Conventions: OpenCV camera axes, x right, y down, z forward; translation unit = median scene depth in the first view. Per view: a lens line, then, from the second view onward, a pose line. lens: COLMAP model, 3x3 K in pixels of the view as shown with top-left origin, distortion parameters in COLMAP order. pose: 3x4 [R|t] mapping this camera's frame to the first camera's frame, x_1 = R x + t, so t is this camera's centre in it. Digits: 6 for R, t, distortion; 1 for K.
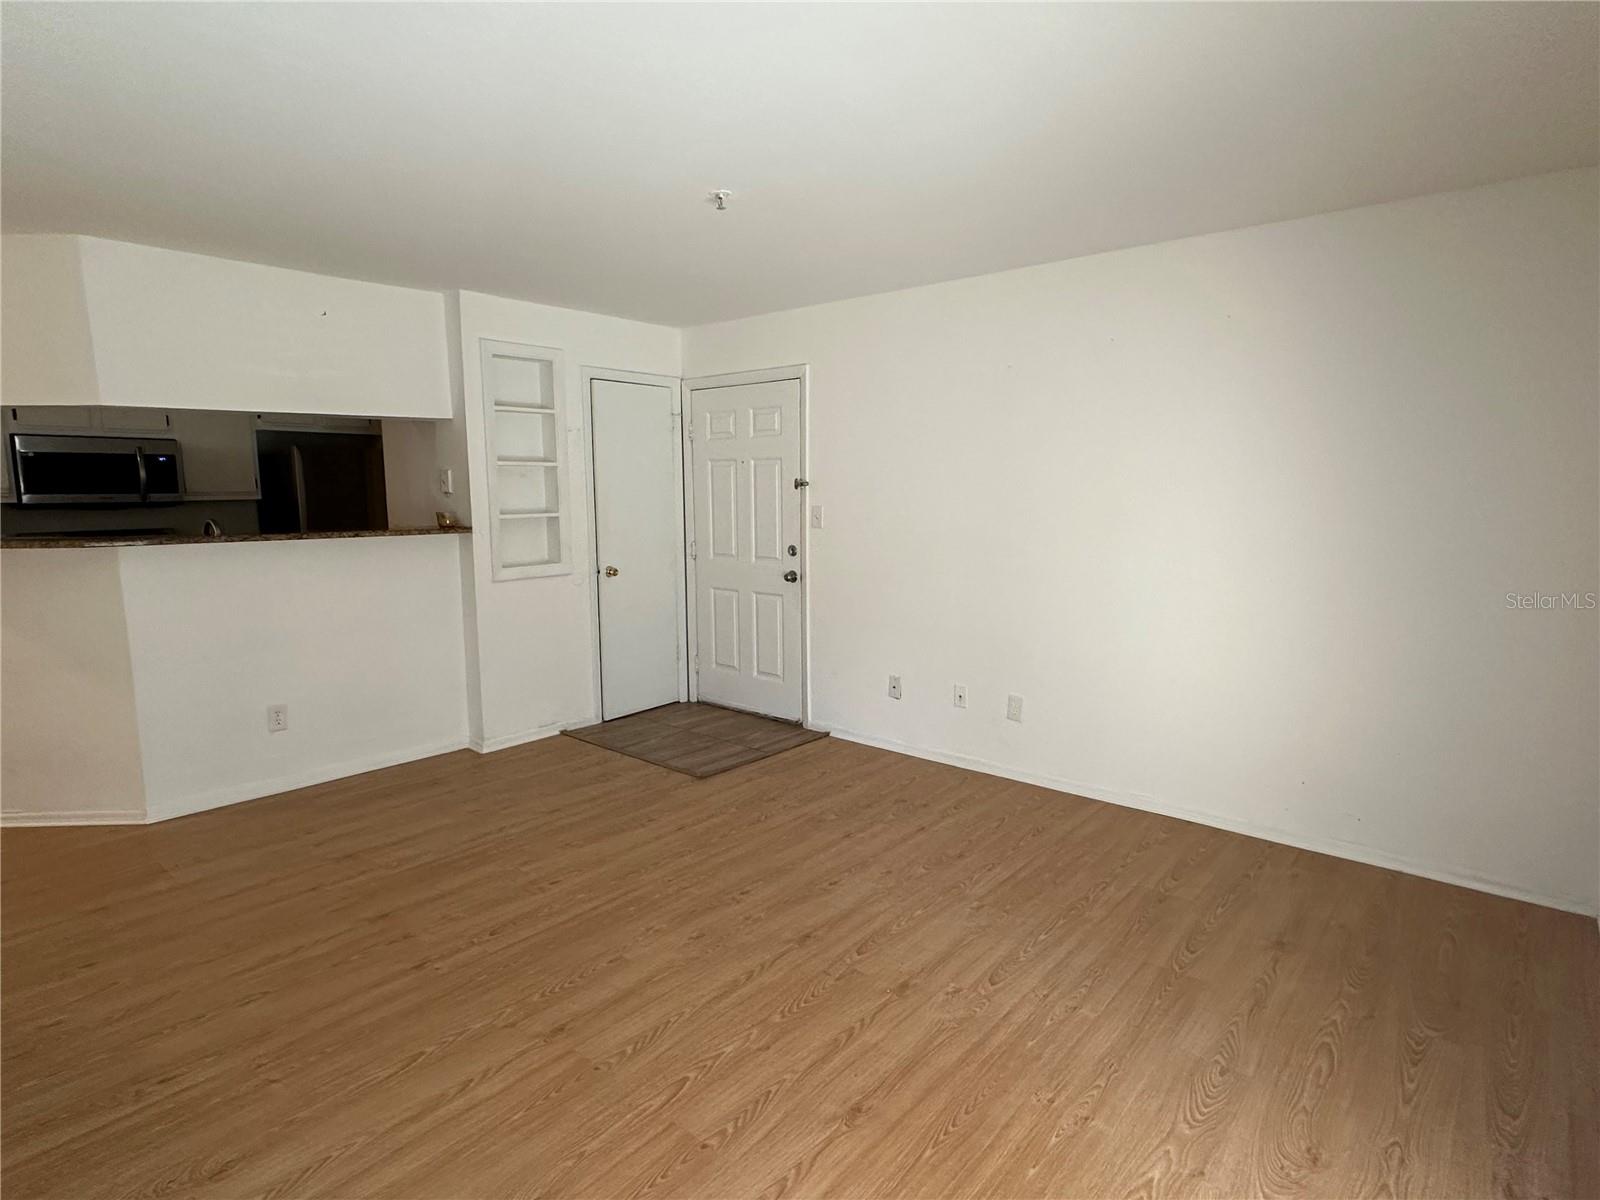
lens RADIAL K [[856.4, 0, 797.5], [0, 856.4, 600.8], [0, 0, 1]] dist [-0.010027, 0.009289]
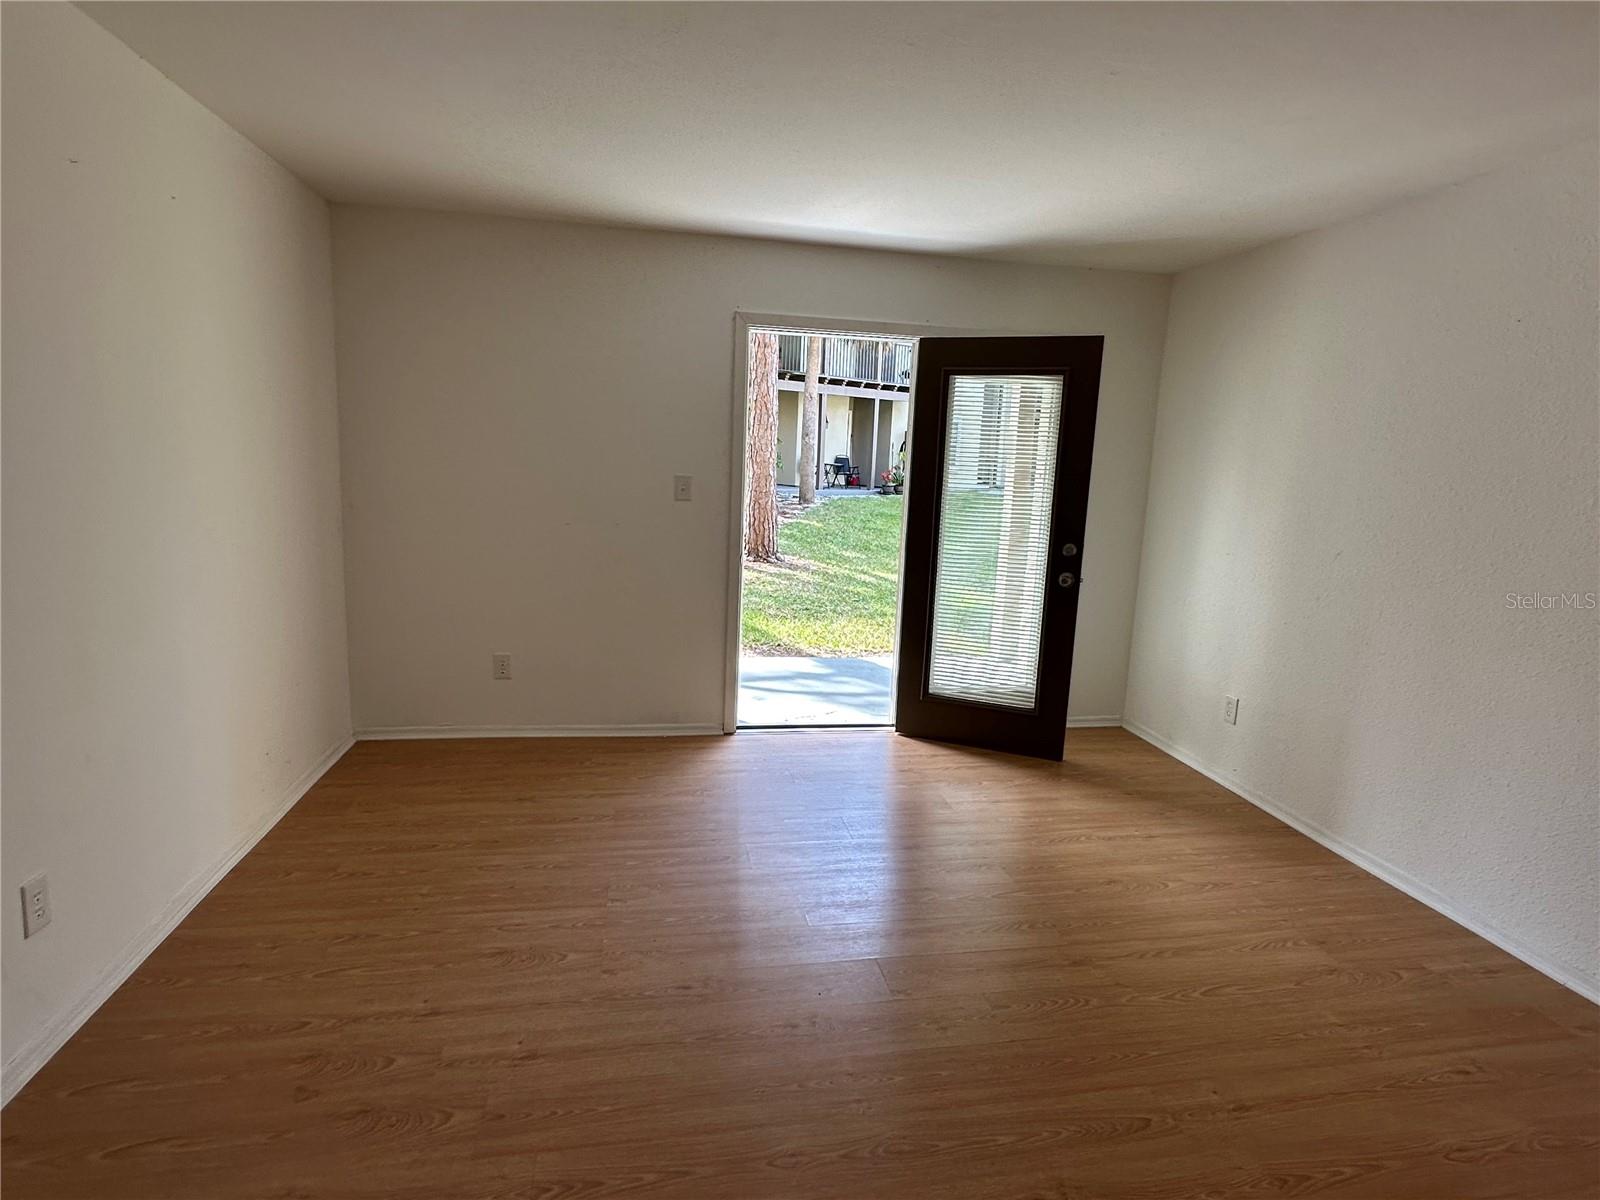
lens RADIAL K [[856.4, 0, 801.5], [0, 856.4, 604.9], [0, 0, 1]] dist [-0.010027, 0.009289]
pose [[-0.776842, -0.142305, 0.613405, -0.488554], [0.044749, 0.959191, 0.279196, -0.211146], [-0.628104, 0.244340, -0.738772, 1.534611]]
